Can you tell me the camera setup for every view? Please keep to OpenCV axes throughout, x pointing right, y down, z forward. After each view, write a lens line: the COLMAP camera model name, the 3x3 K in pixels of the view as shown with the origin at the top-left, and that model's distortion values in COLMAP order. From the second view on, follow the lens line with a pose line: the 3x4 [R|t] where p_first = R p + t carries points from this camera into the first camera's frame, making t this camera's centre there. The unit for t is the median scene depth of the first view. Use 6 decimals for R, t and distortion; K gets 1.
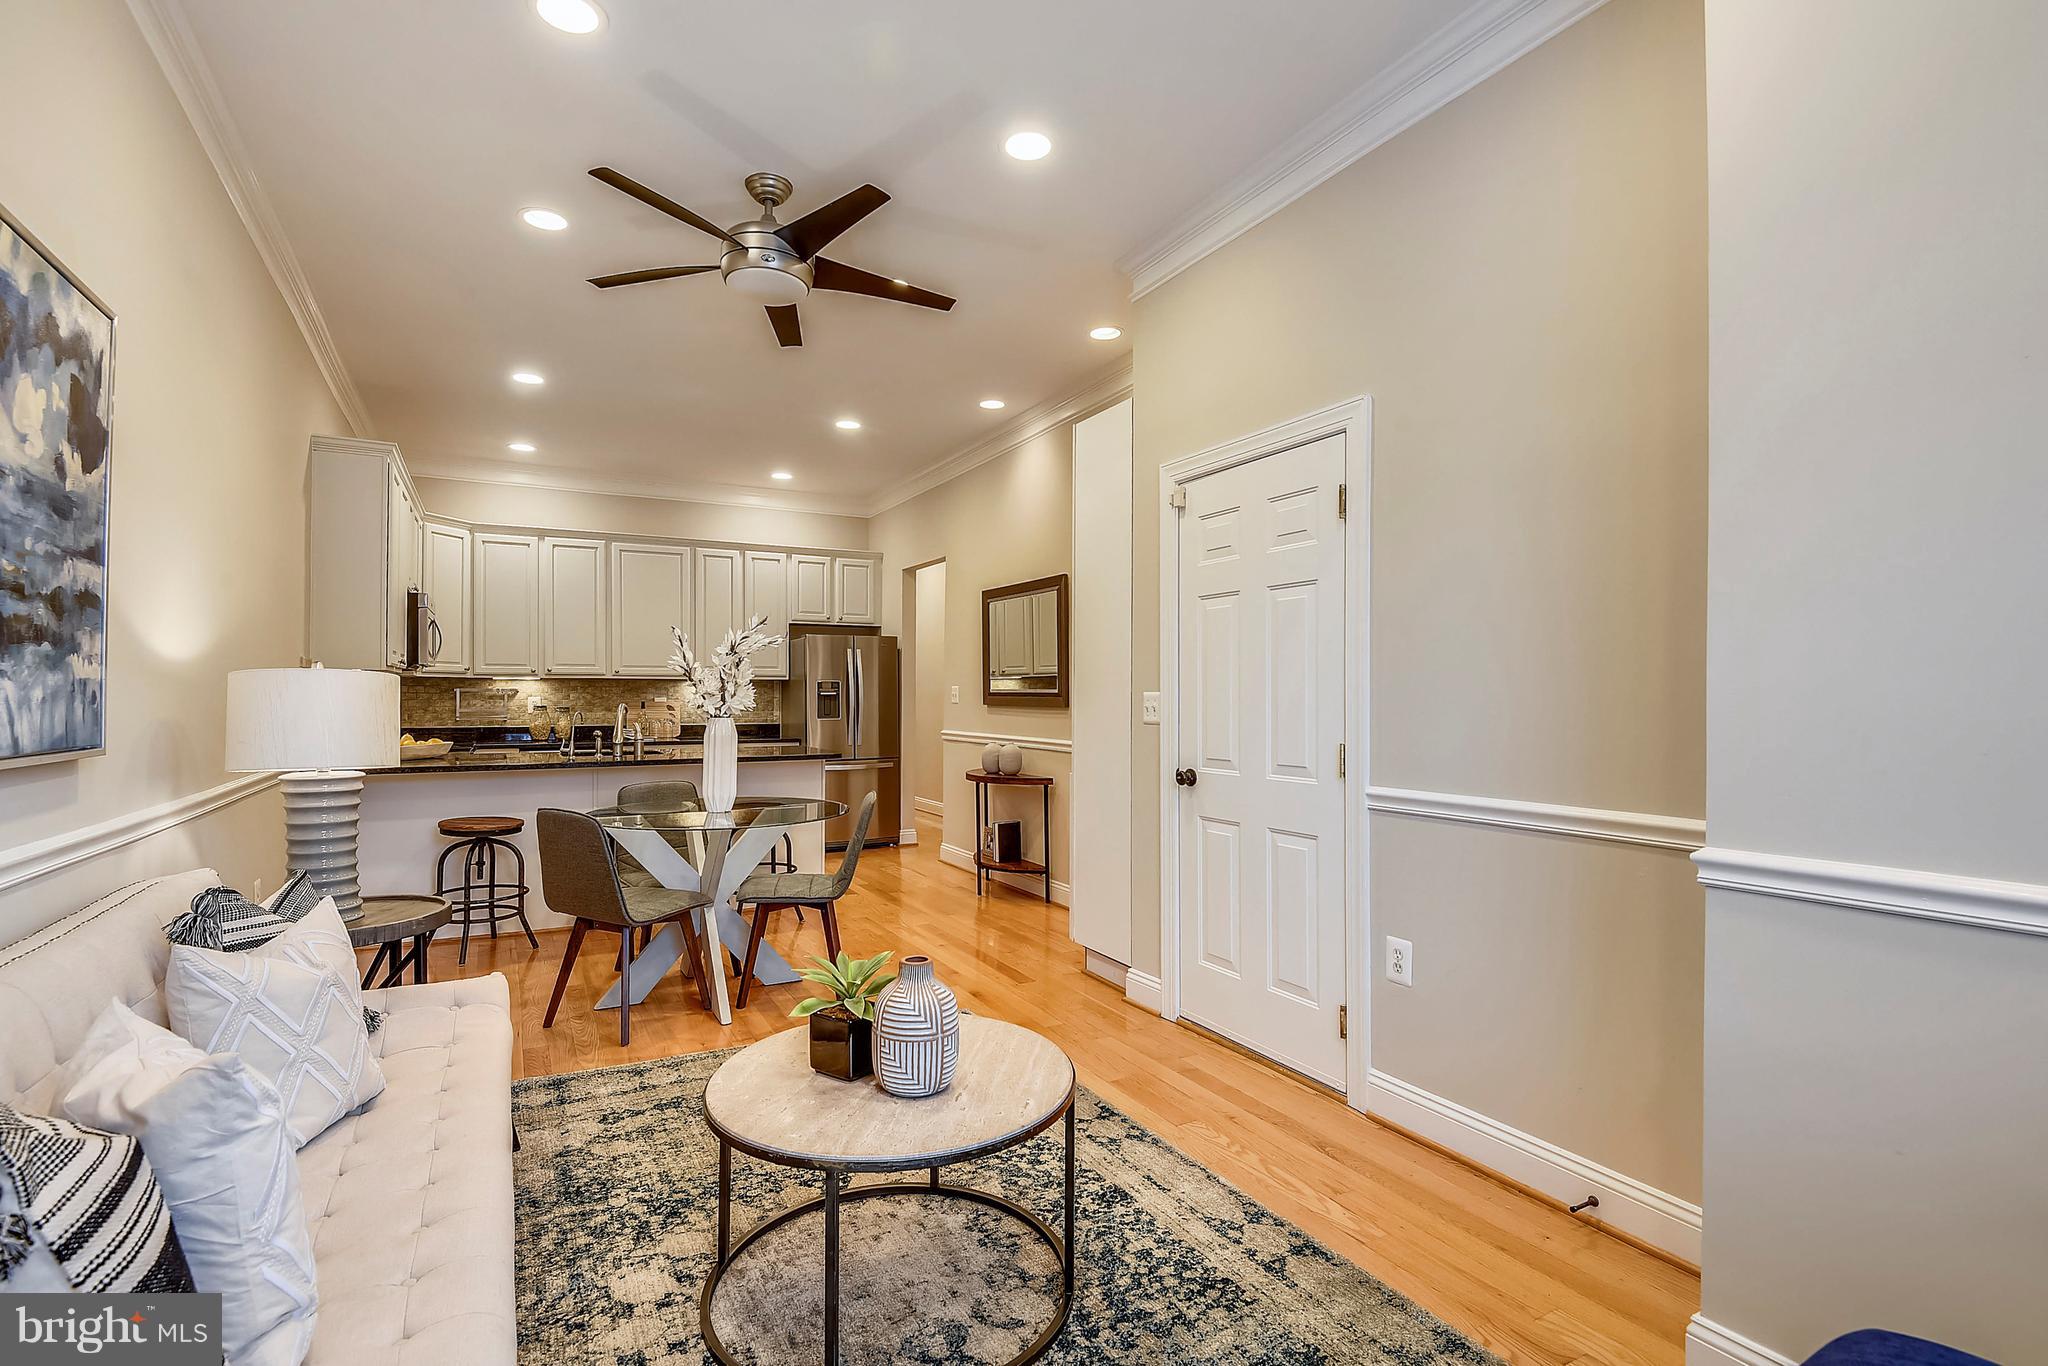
lens RADIAL K [[950.0, 0, 1040.1], [0, 950.0, 685.8], [0, 0, 1]] dist [-0.005191, -0.015744]
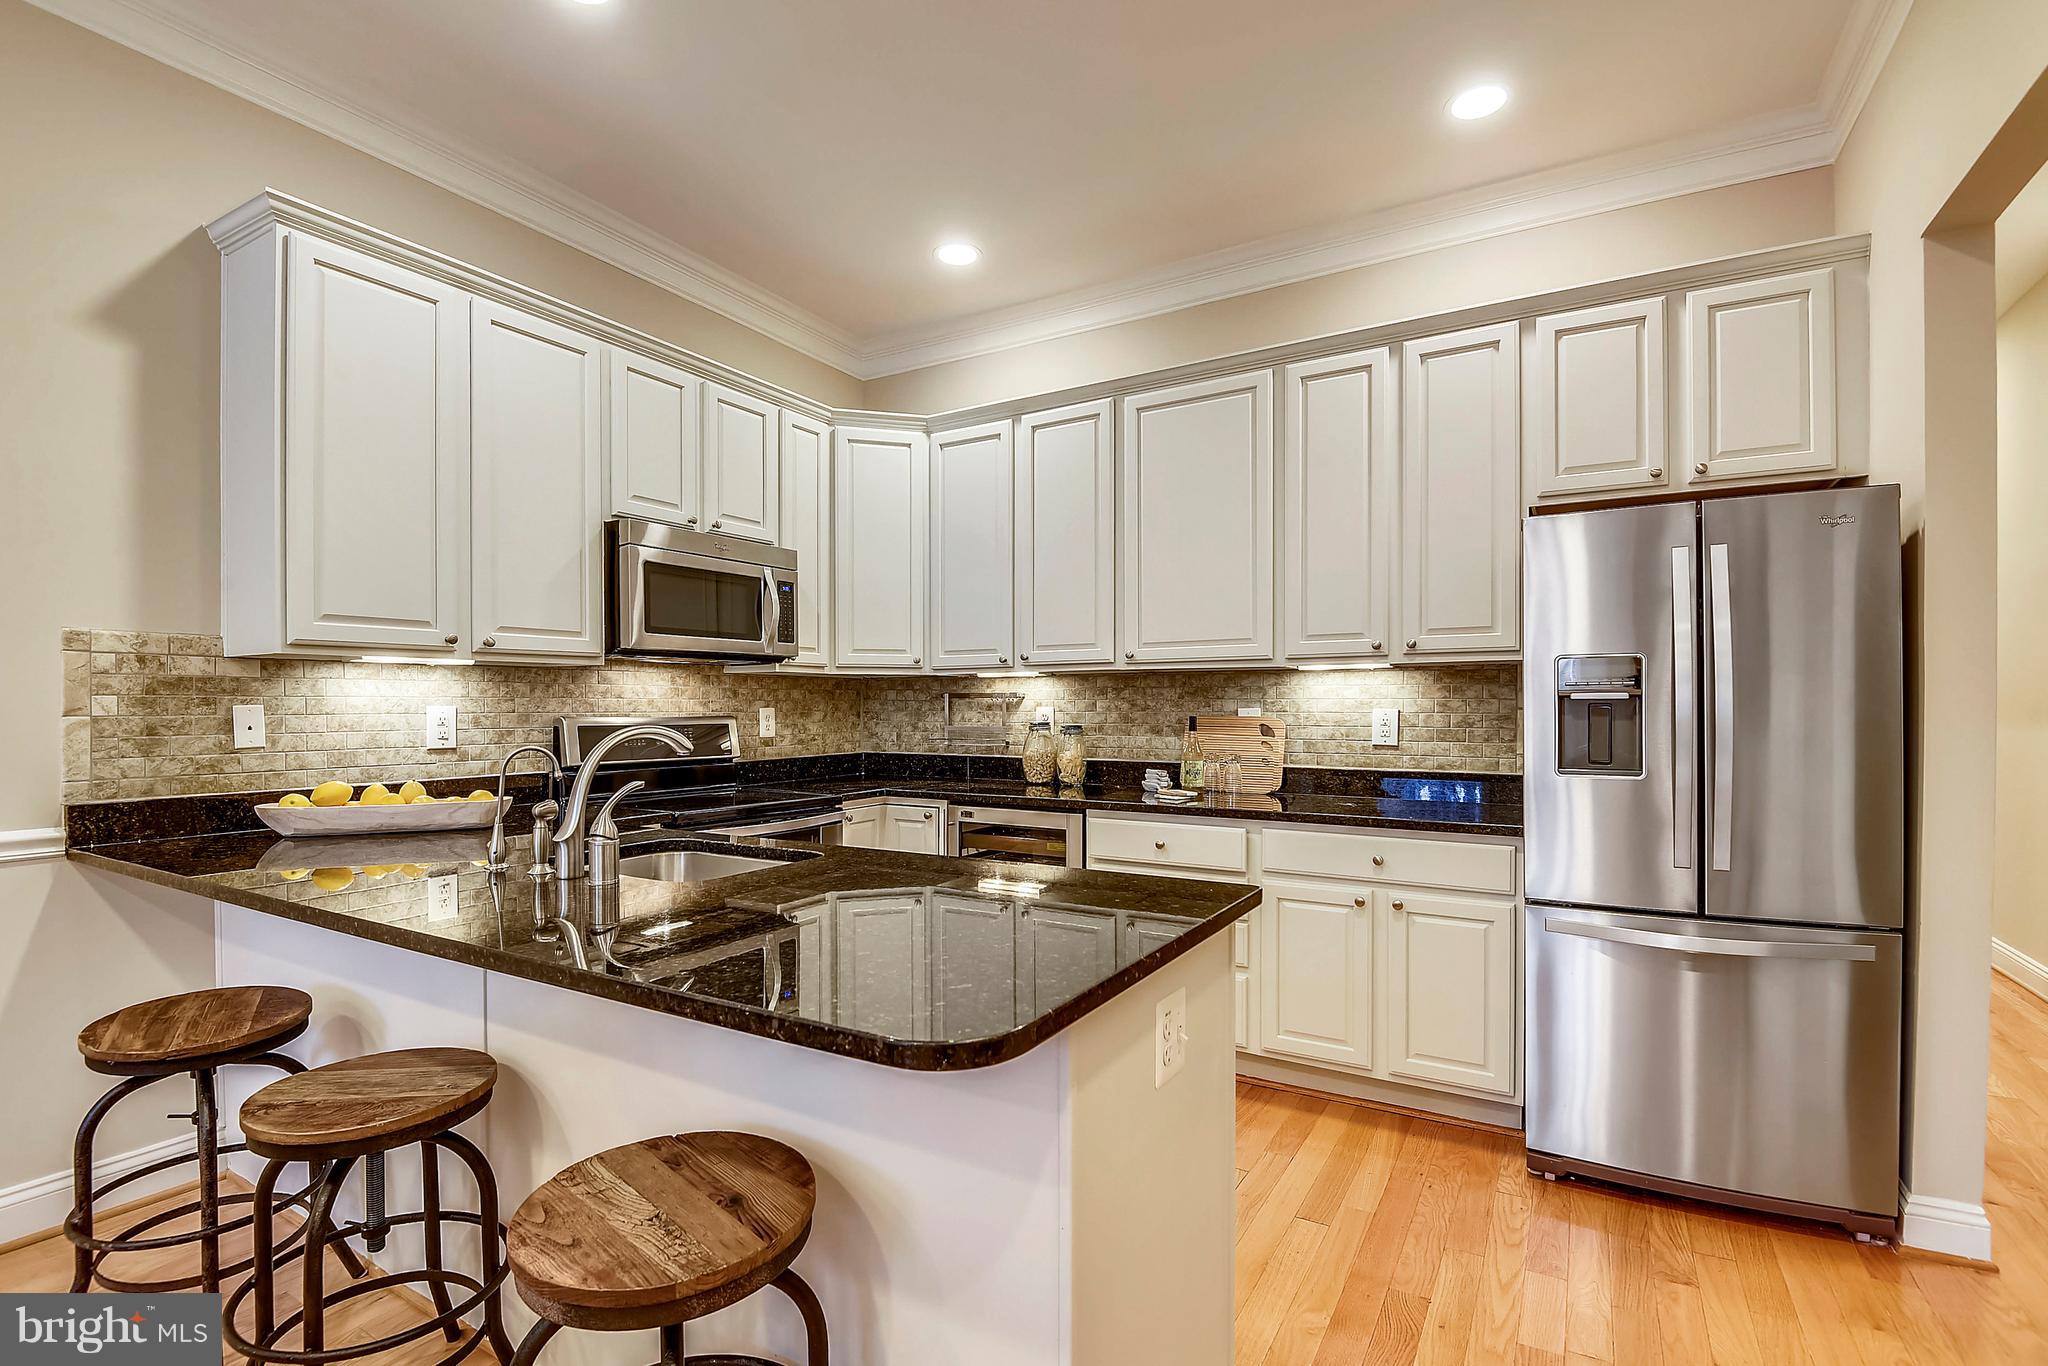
lens RADIAL K [[950.0, 0, 1019.6], [0, 950.0, 704.2], [0, 0, 1]] dist [-0.005191, -0.015744]
pose [[0.493943, -0.000649, -0.869494, -0.080826], [0.010480, 0.999932, 0.005207, 0.013061], [0.869431, -0.011684, 0.493916, 1.293373]]
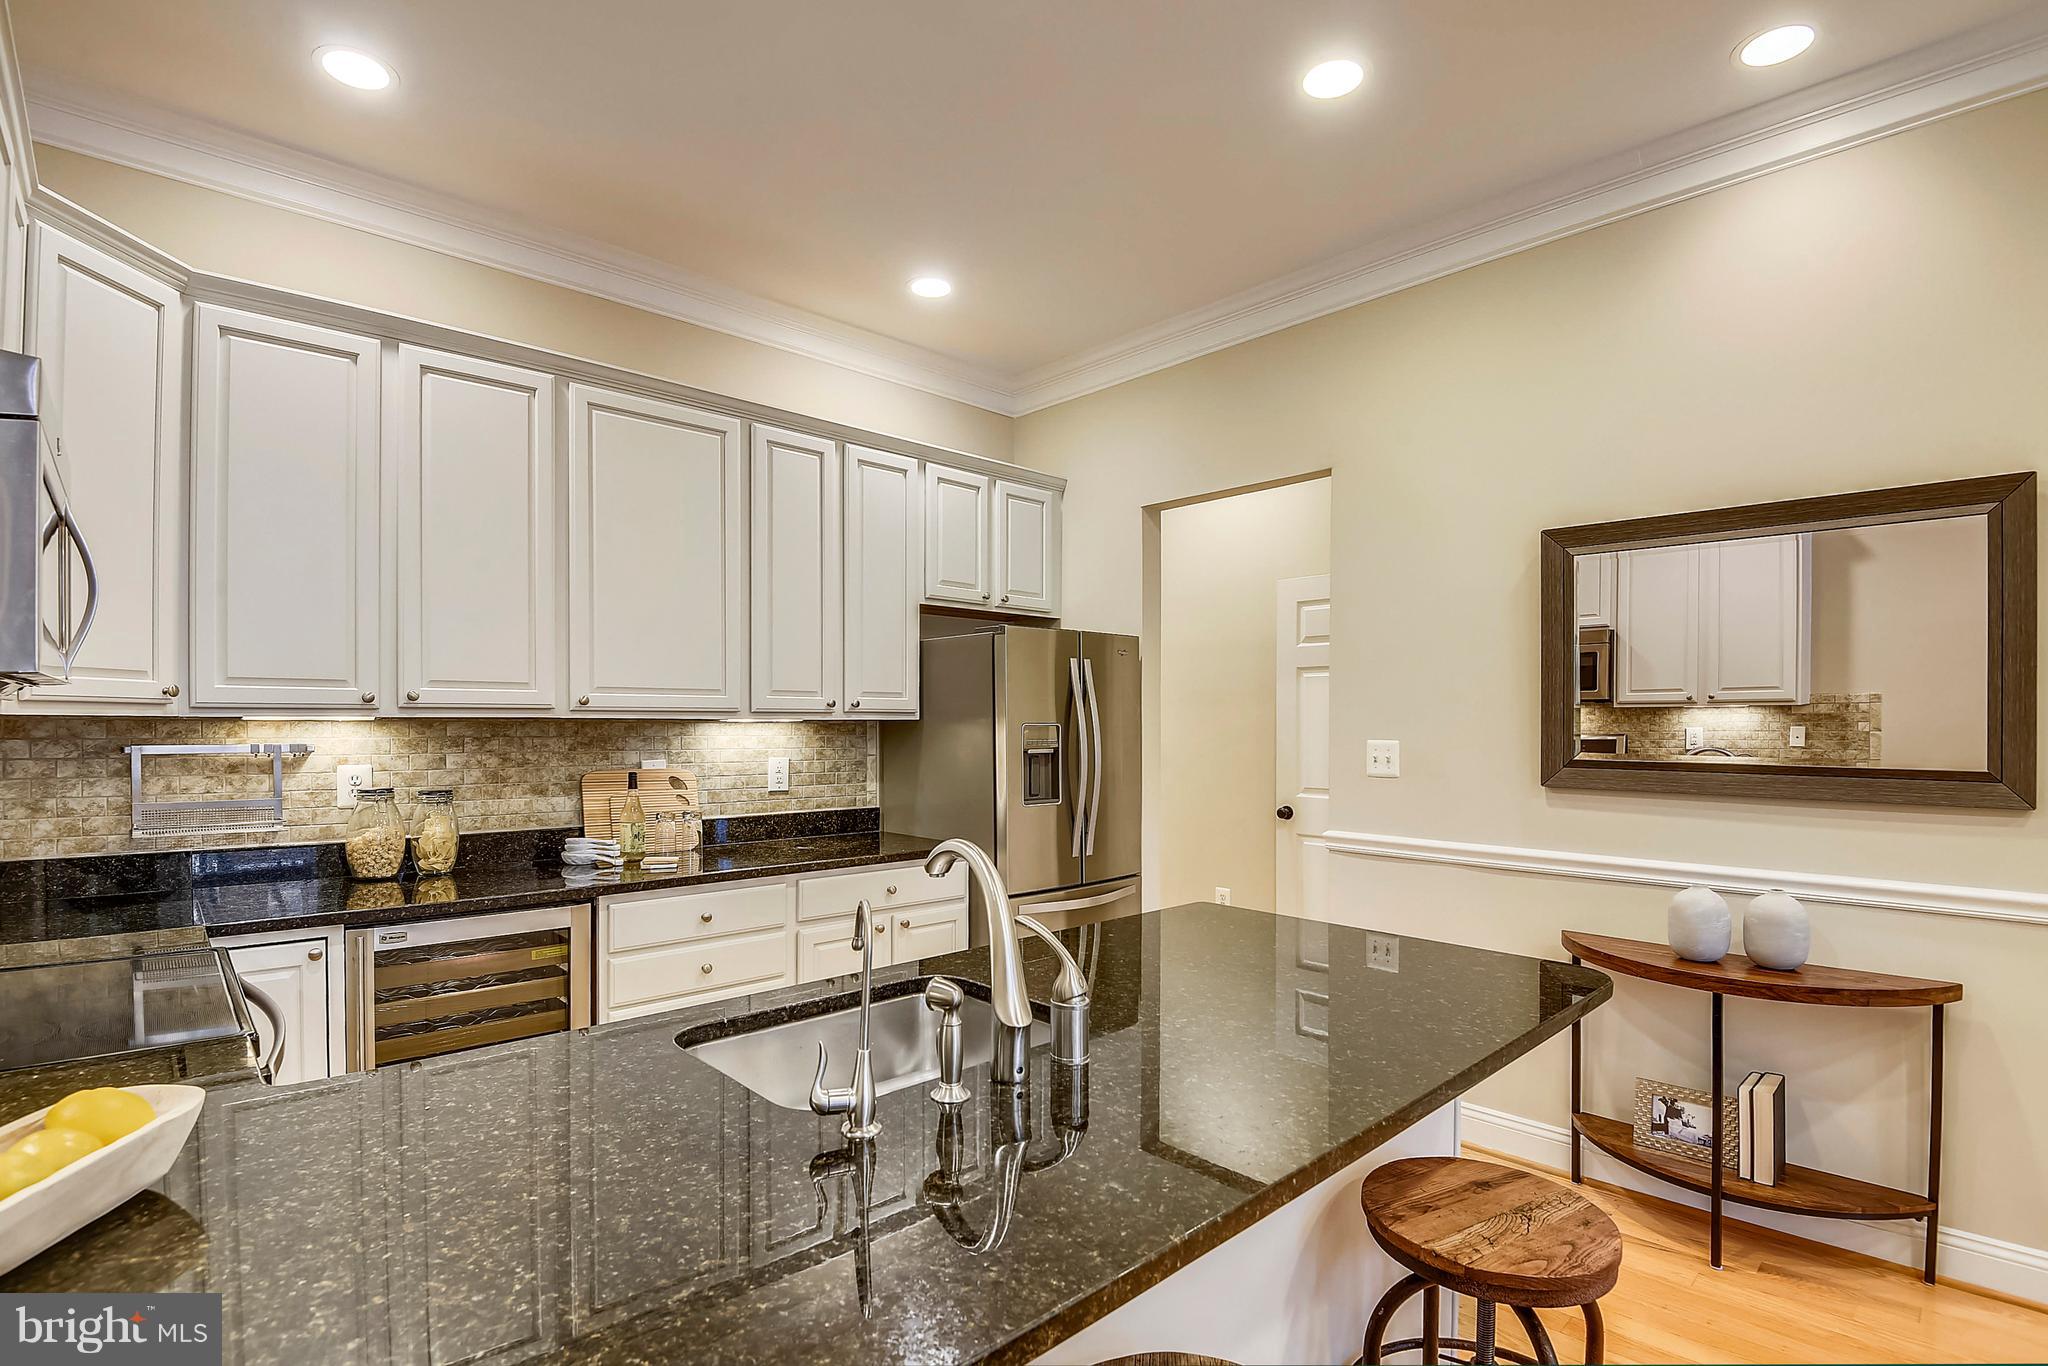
lens RADIAL K [[950.0, 0, 991.9], [0, 950.0, 721.0], [0, 0, 1]] dist [-0.005191, -0.015744]
pose [[0.975349, -0.000465, 0.220665, -0.670440], [0.000868, 0.999998, -0.001727, -0.009774], [-0.220664, 0.001876, 0.975348, 1.037793]]
